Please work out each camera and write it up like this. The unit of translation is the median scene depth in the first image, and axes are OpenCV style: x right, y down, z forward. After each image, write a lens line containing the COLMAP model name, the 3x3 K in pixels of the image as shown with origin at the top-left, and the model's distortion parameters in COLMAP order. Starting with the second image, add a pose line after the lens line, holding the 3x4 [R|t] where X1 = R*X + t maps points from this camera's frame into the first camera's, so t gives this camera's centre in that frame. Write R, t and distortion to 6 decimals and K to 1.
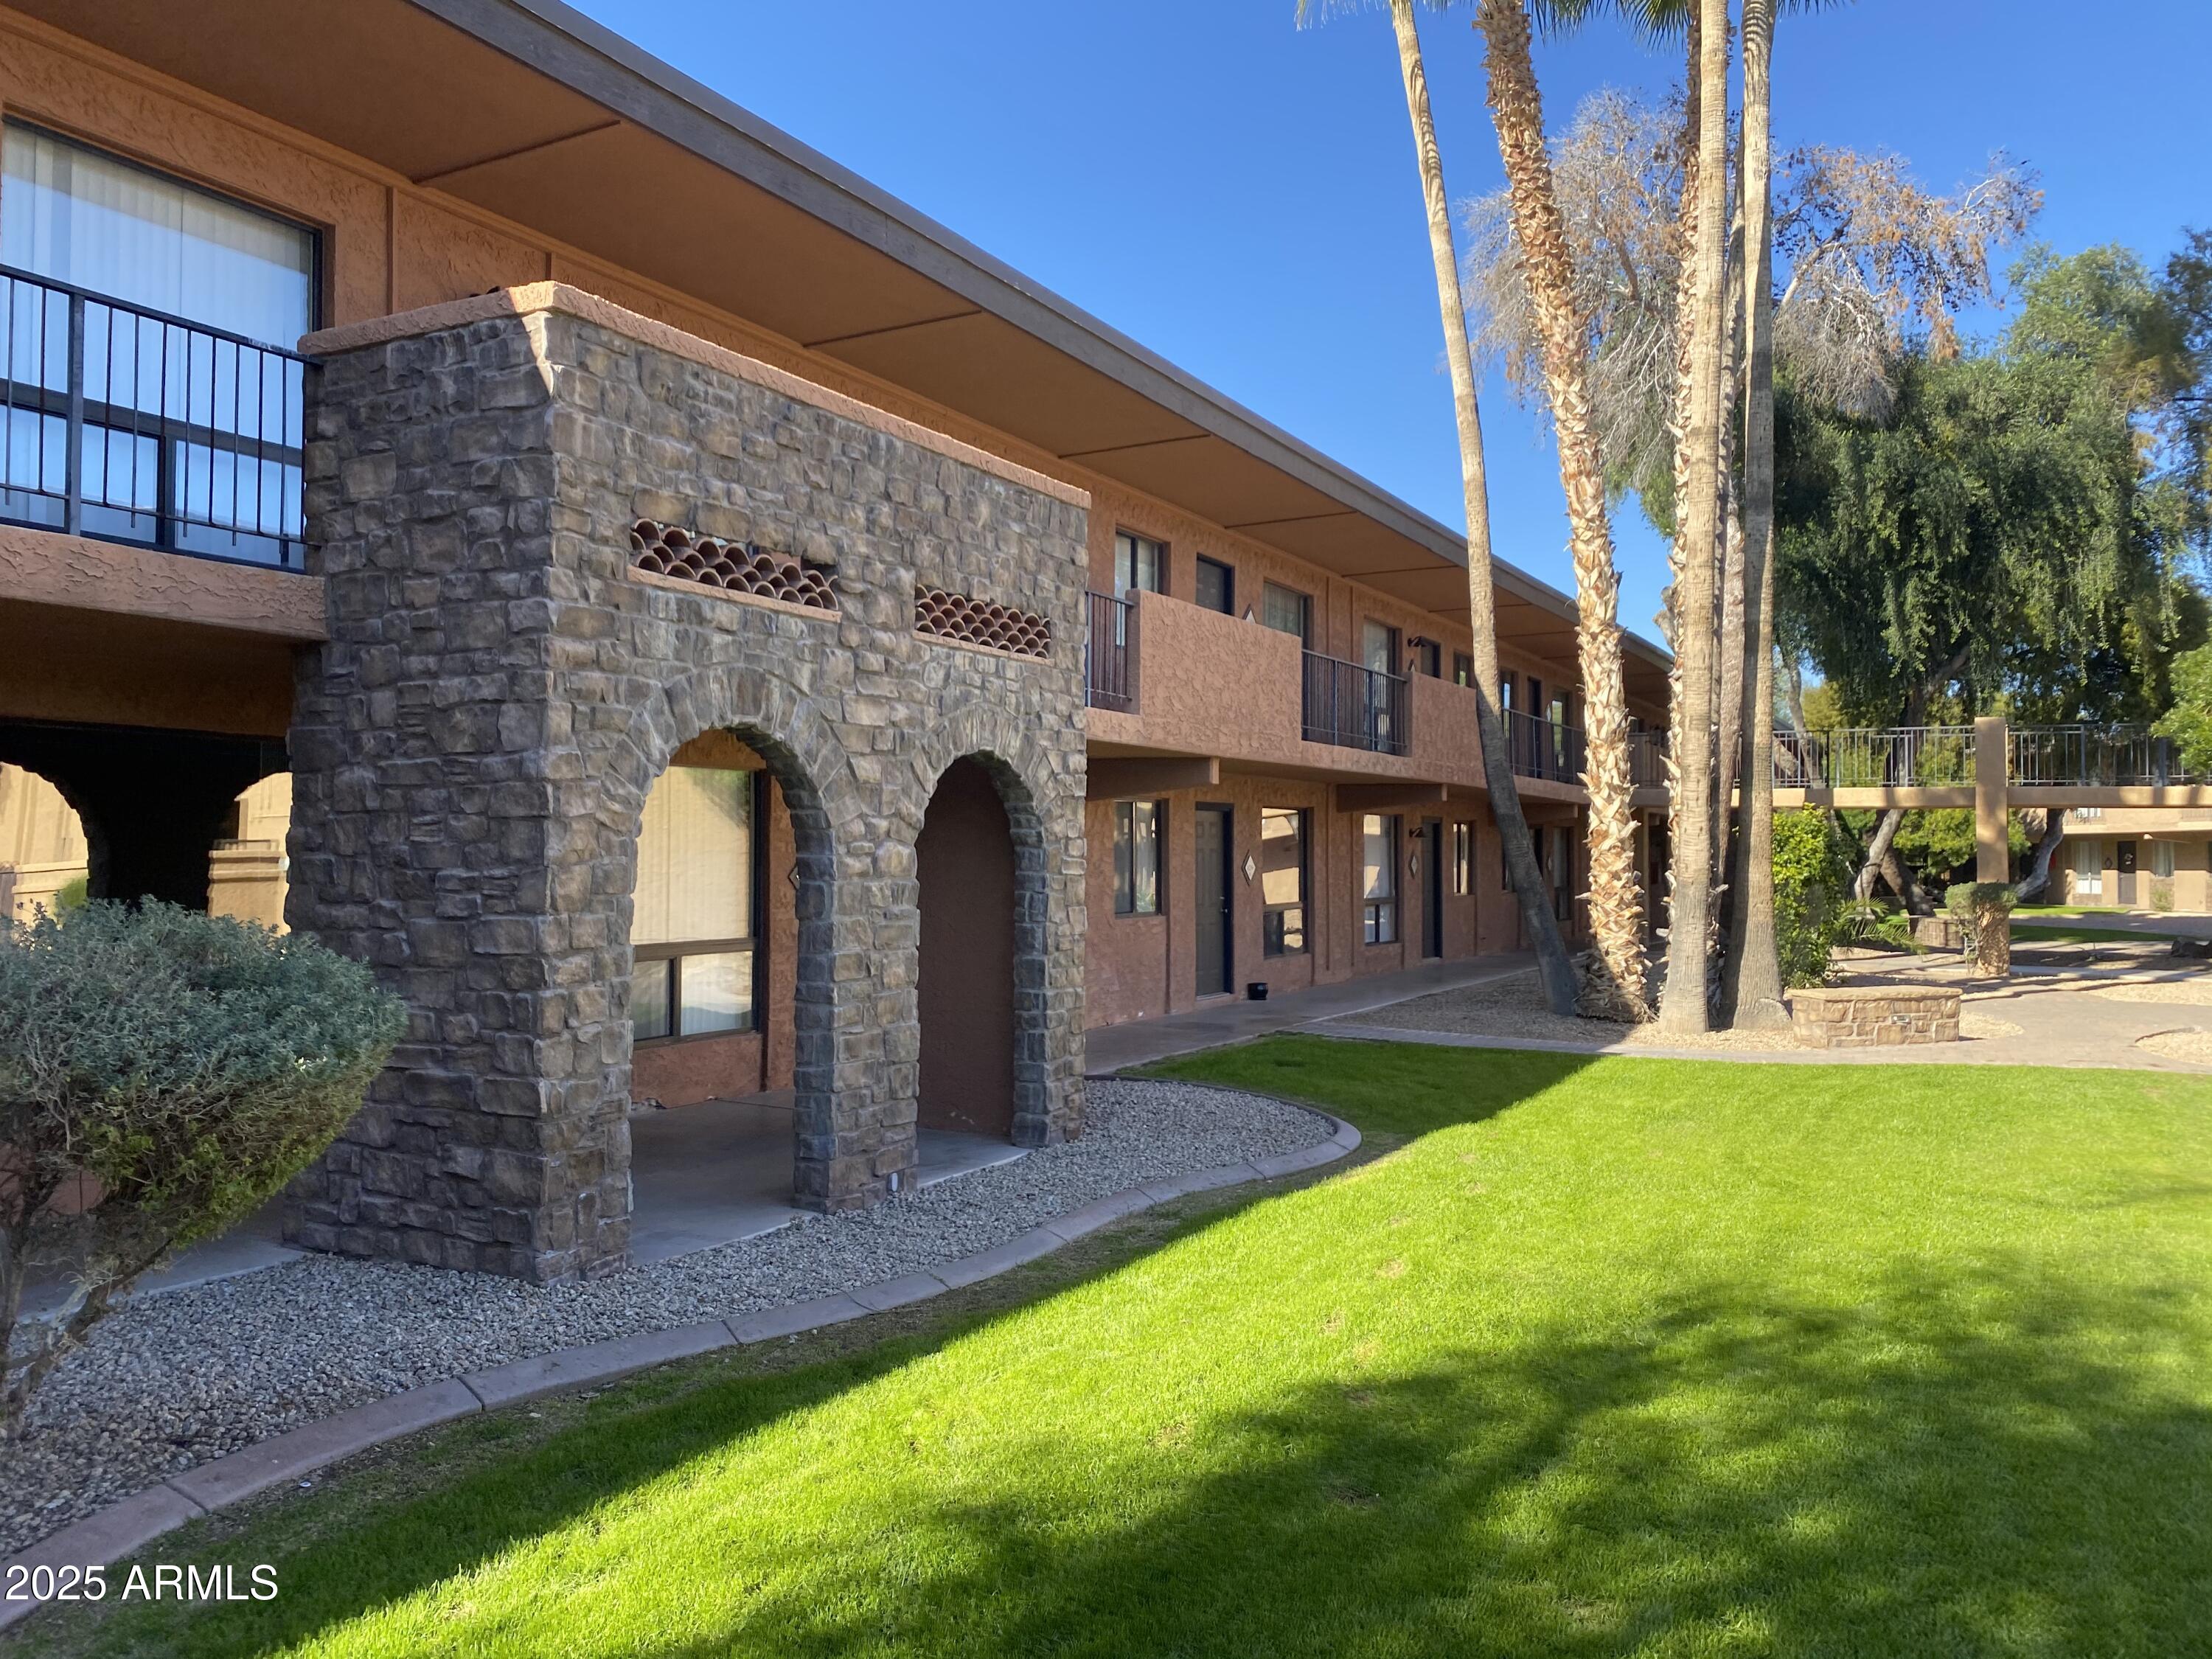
lens RADIAL K [[1663.5, 0, 1103.2], [0, 1663.5, 802.5], [0, 0, 1]] dist [0.099538, -0.167017]
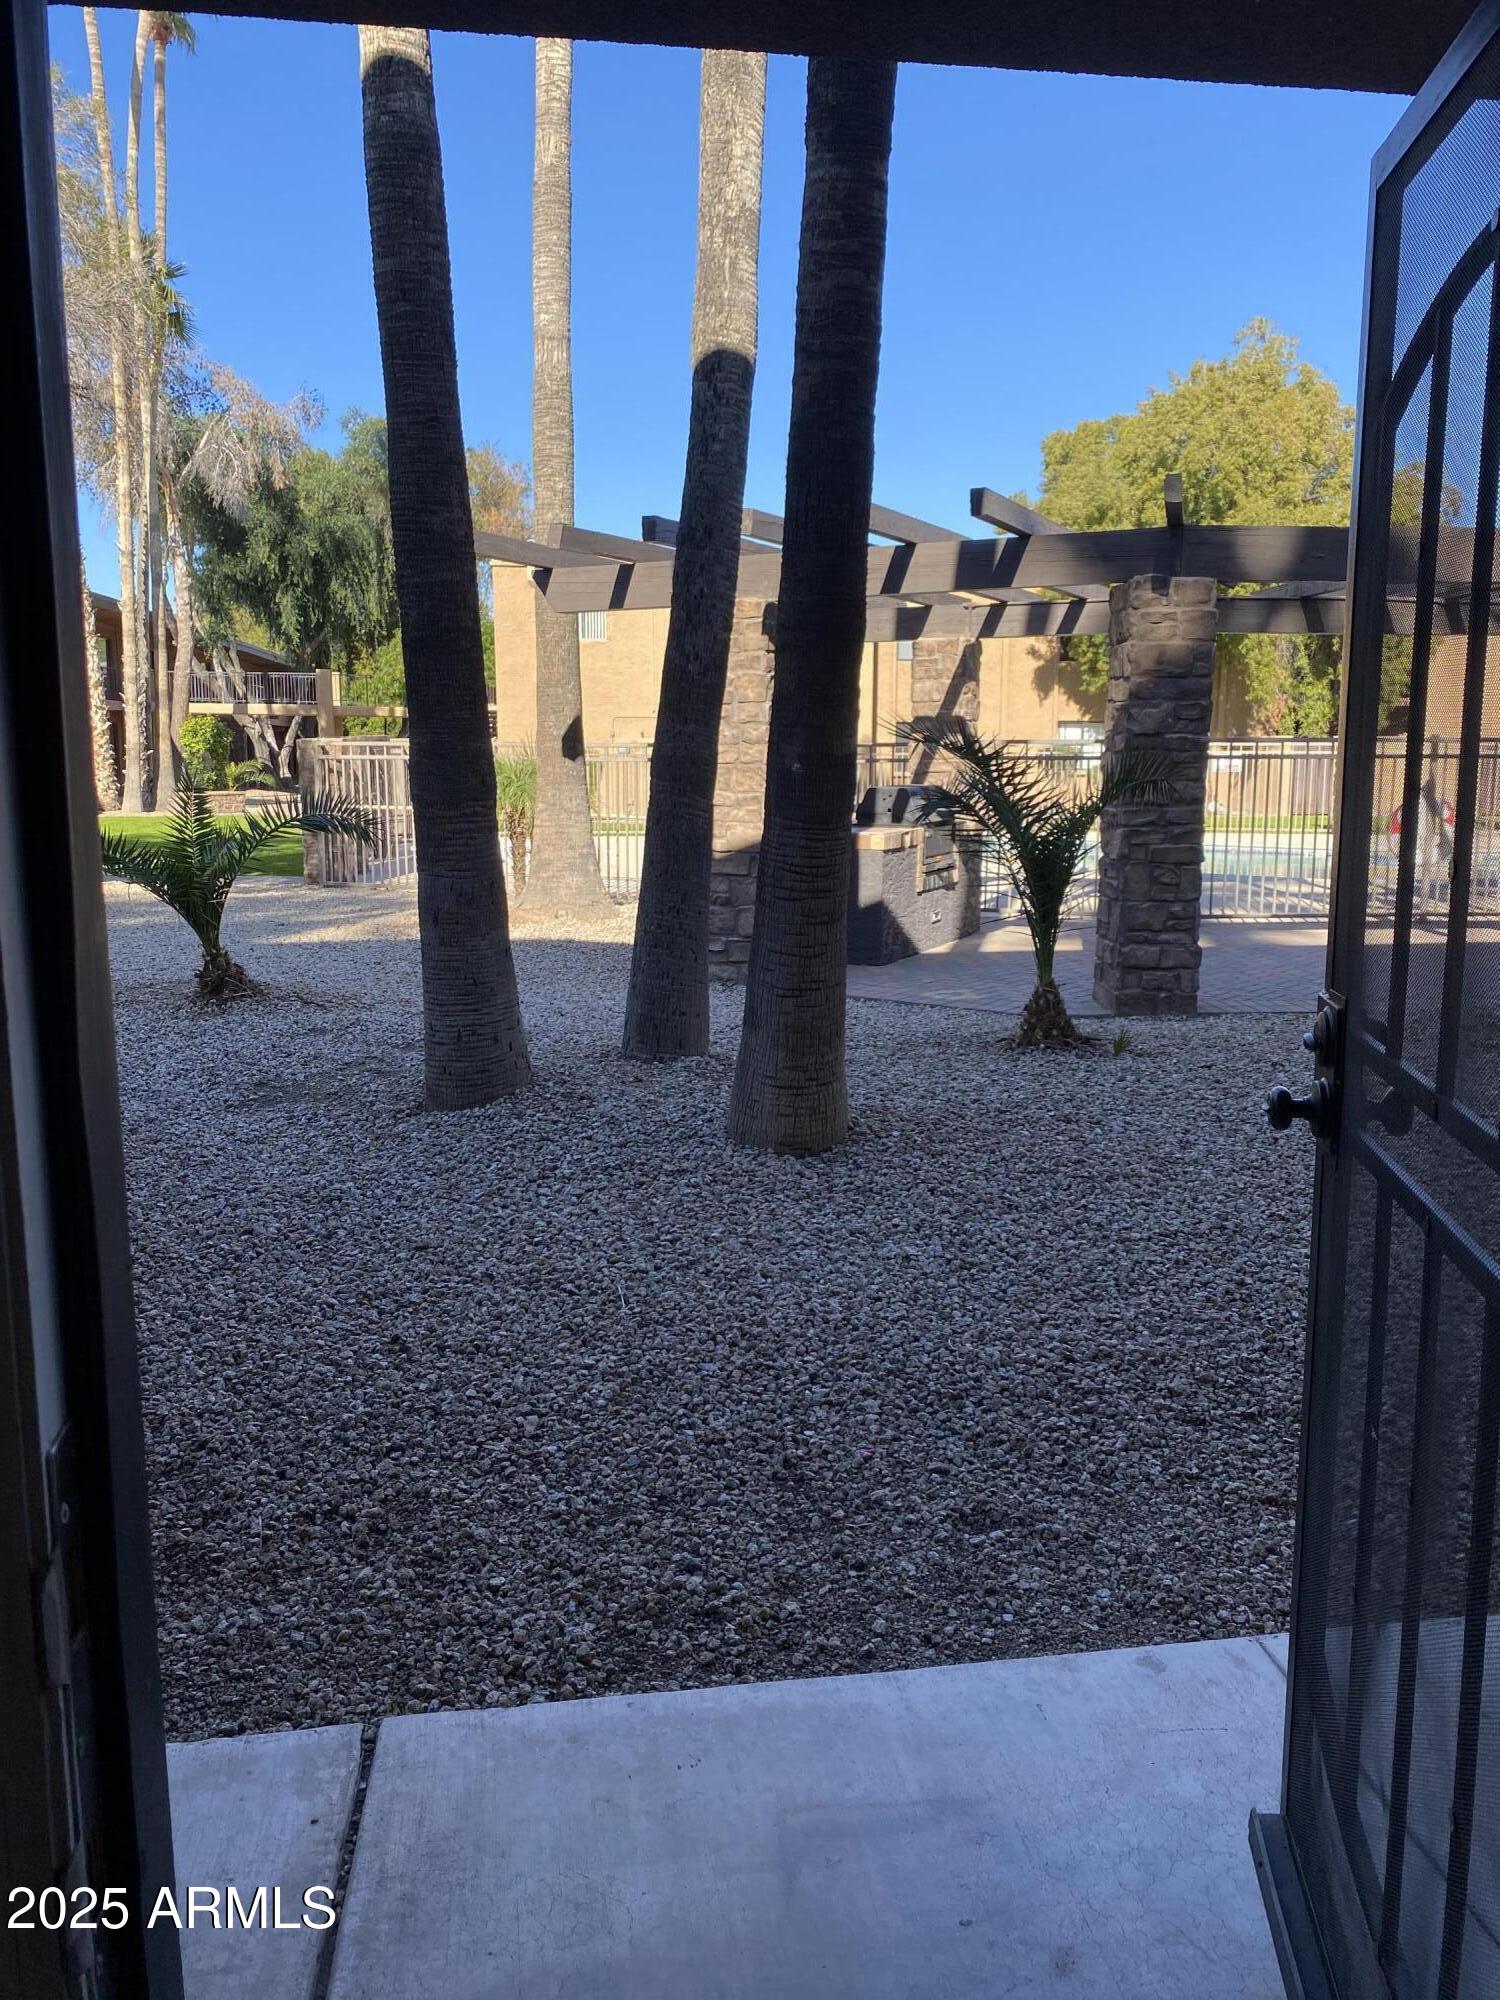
lens RADIAL K [[1515.4, 0, 750.0], [0, 1515.4, 1000.0], [0, 0, 1]] dist [0.009786, -0.004640]
pose [[0.811506, -0.088812, 0.577556, -0.121762], [-0.025589, 0.982034, 0.186963, -0.015766], [-0.583783, -0.166500, 0.794654, -0.733506]]
